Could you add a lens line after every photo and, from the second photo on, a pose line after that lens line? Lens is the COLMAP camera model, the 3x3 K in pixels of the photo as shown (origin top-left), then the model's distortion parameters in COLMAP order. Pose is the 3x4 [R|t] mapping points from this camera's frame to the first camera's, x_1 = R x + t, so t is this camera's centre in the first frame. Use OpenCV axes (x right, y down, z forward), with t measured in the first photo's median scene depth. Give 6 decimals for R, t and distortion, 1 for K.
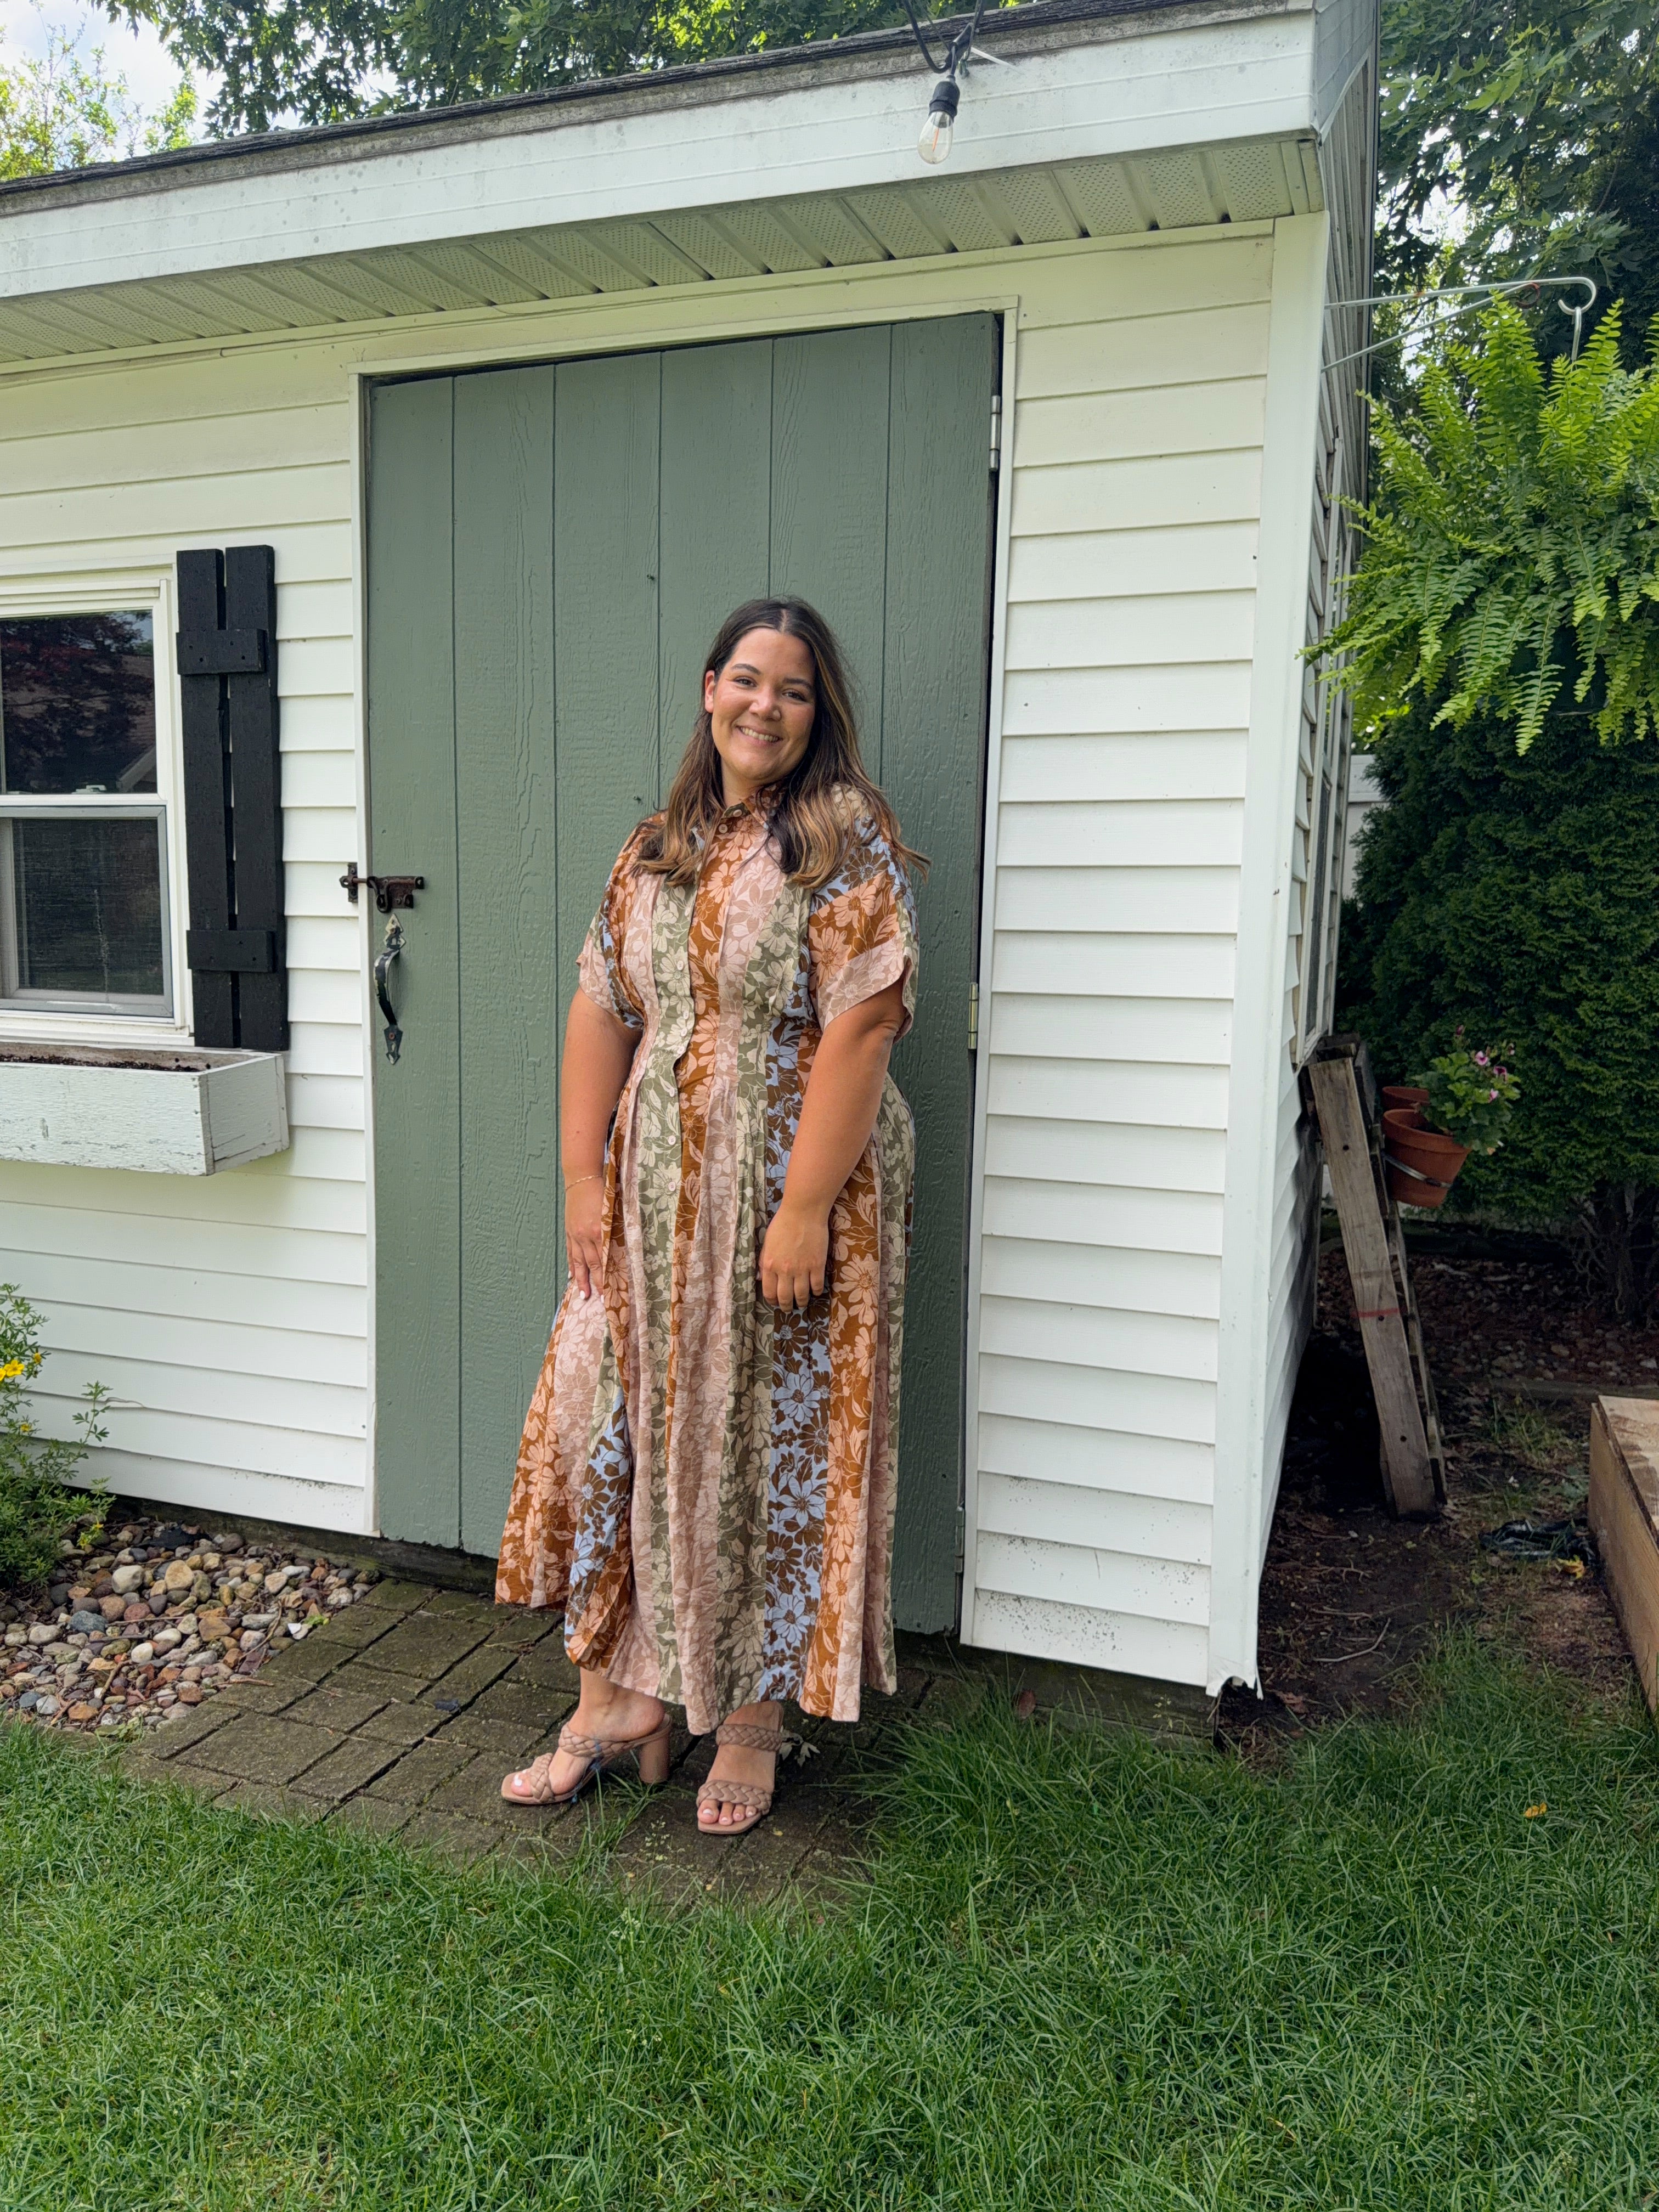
lens RADIAL K [[1595.1, 0, 828.3], [0, 1595.1, 1111.4], [0, 0, 1]] dist [0.010169, -0.015997]
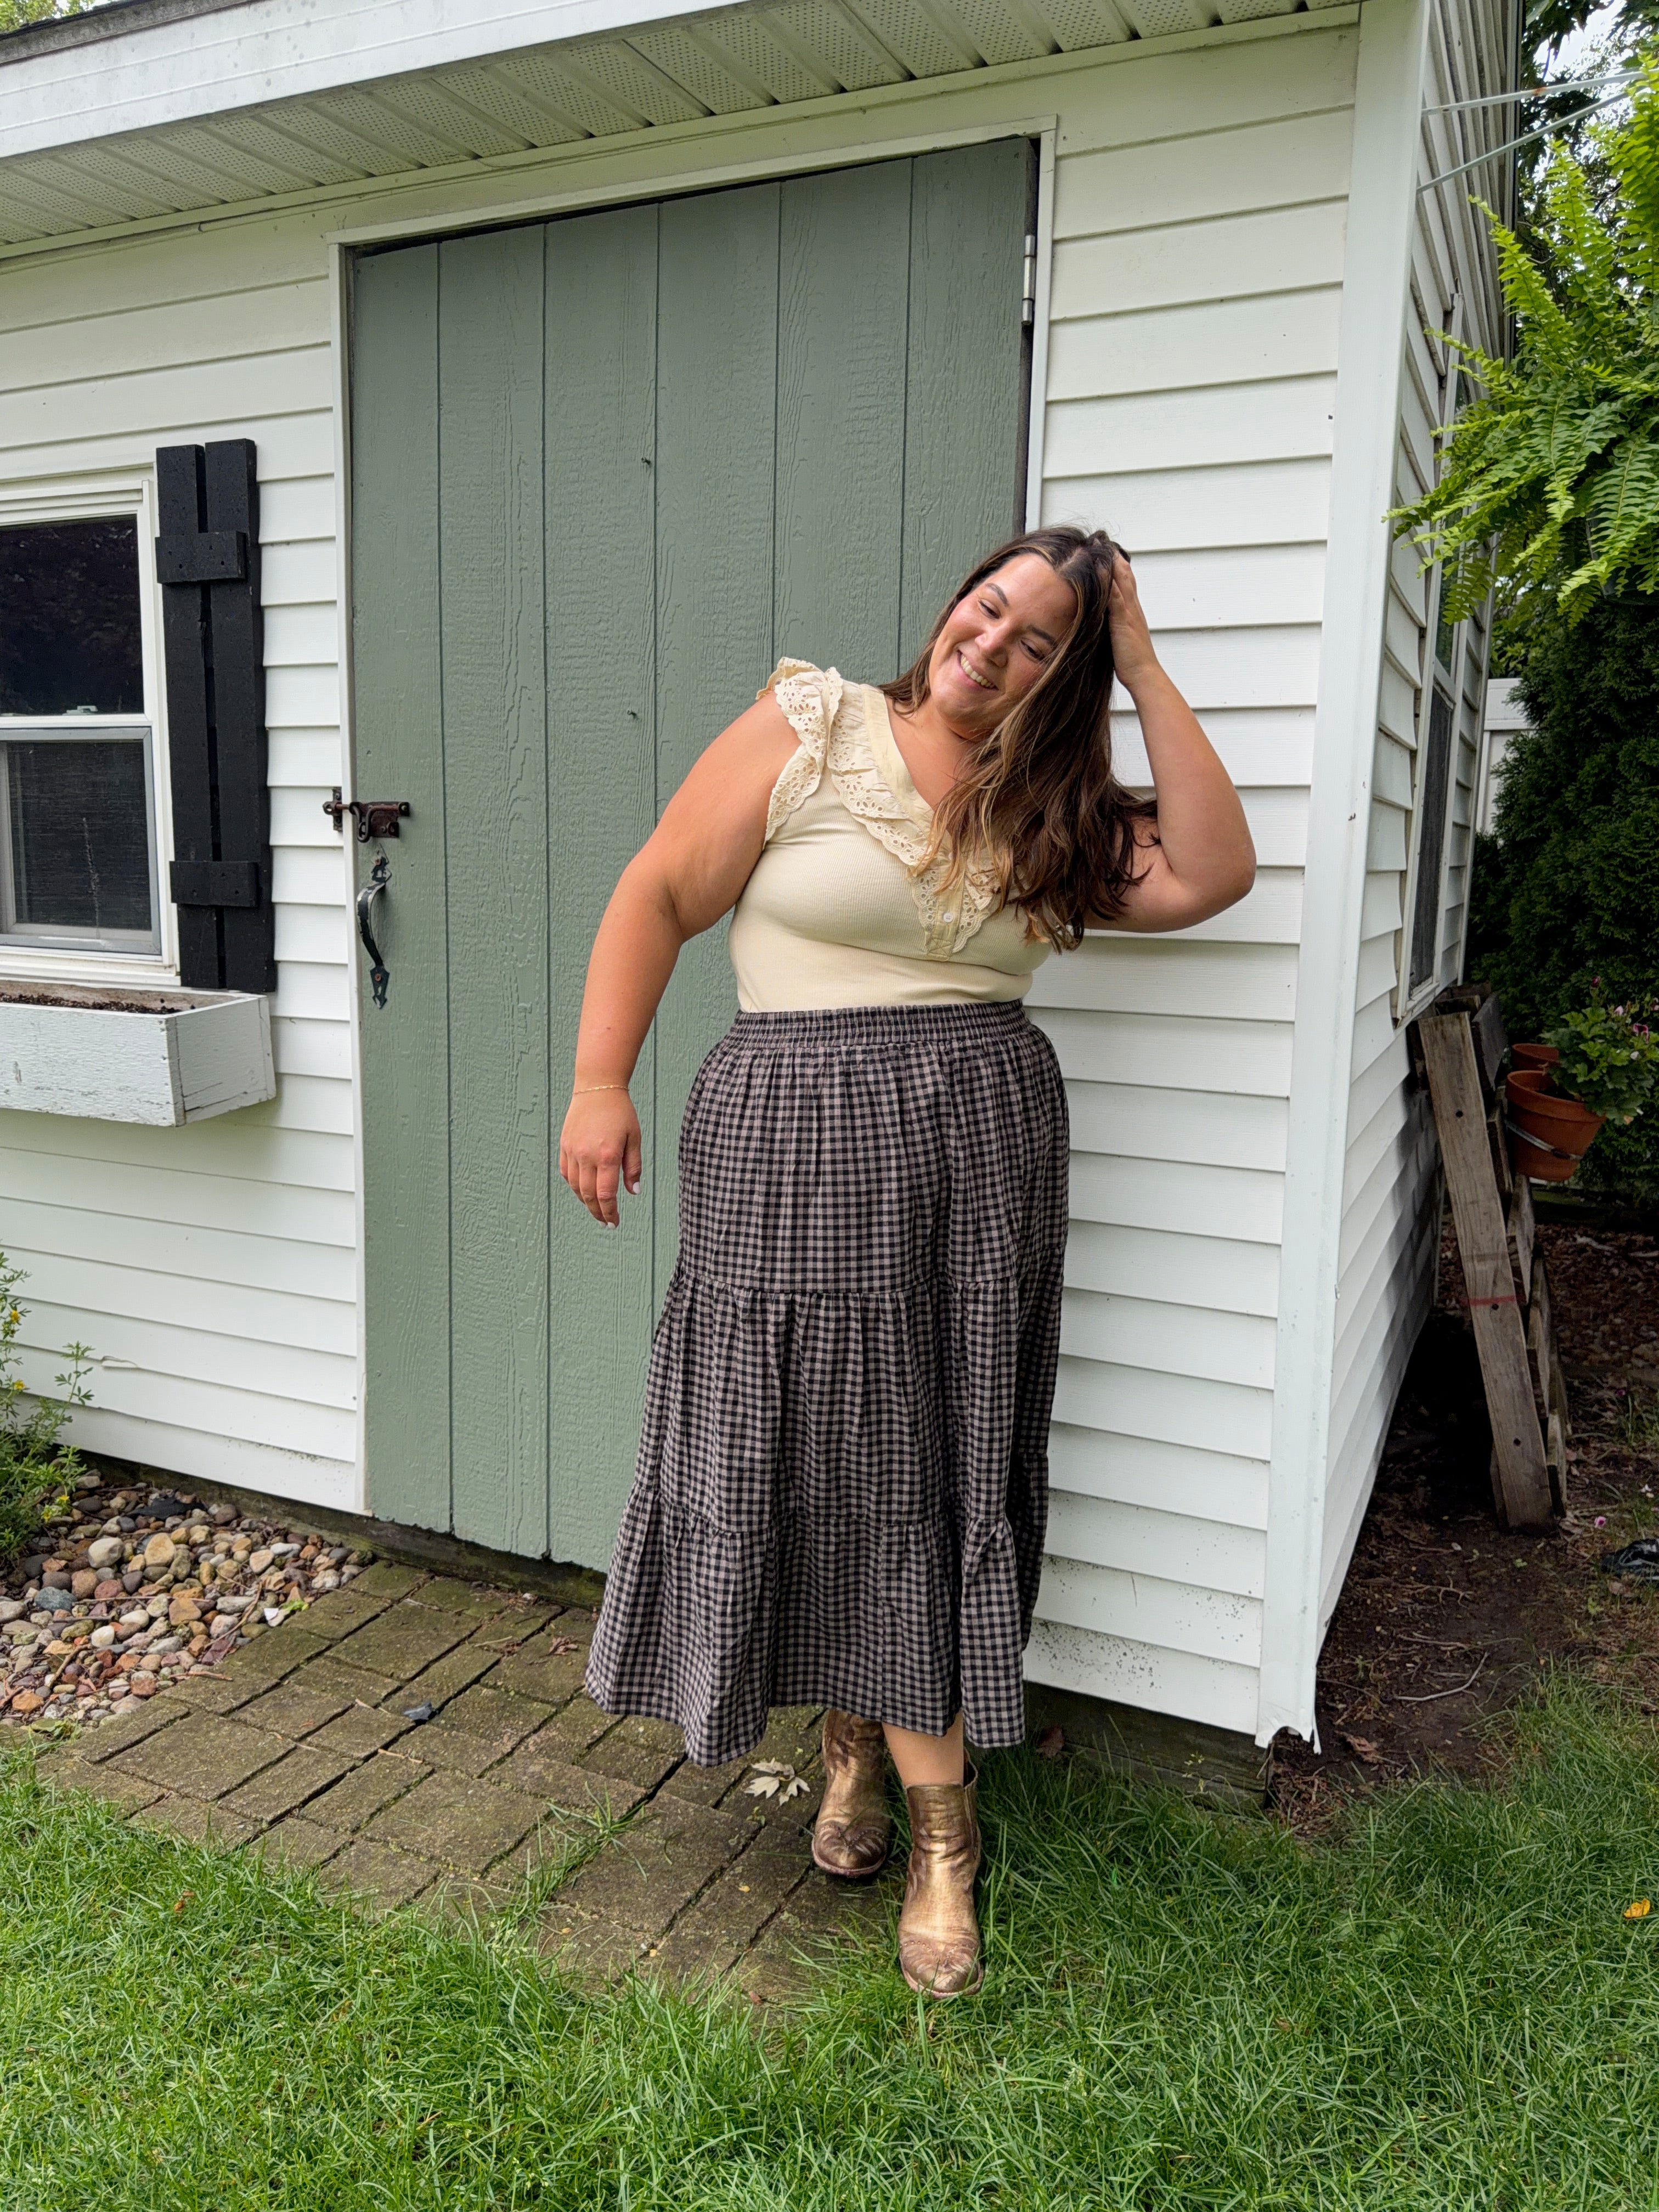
lens RADIAL K [[1595.1, 0, 842.6], [0, 1595.1, 1092.9], [0, 0, 1]] dist [0.010169, -0.015997]
pose [[0.996461, 0.015717, -0.082569, 0.074895], [-0.013815, 0.999627, 0.023556, -0.006644], [0.082909, -0.022332, 0.996307, 0.116394]]
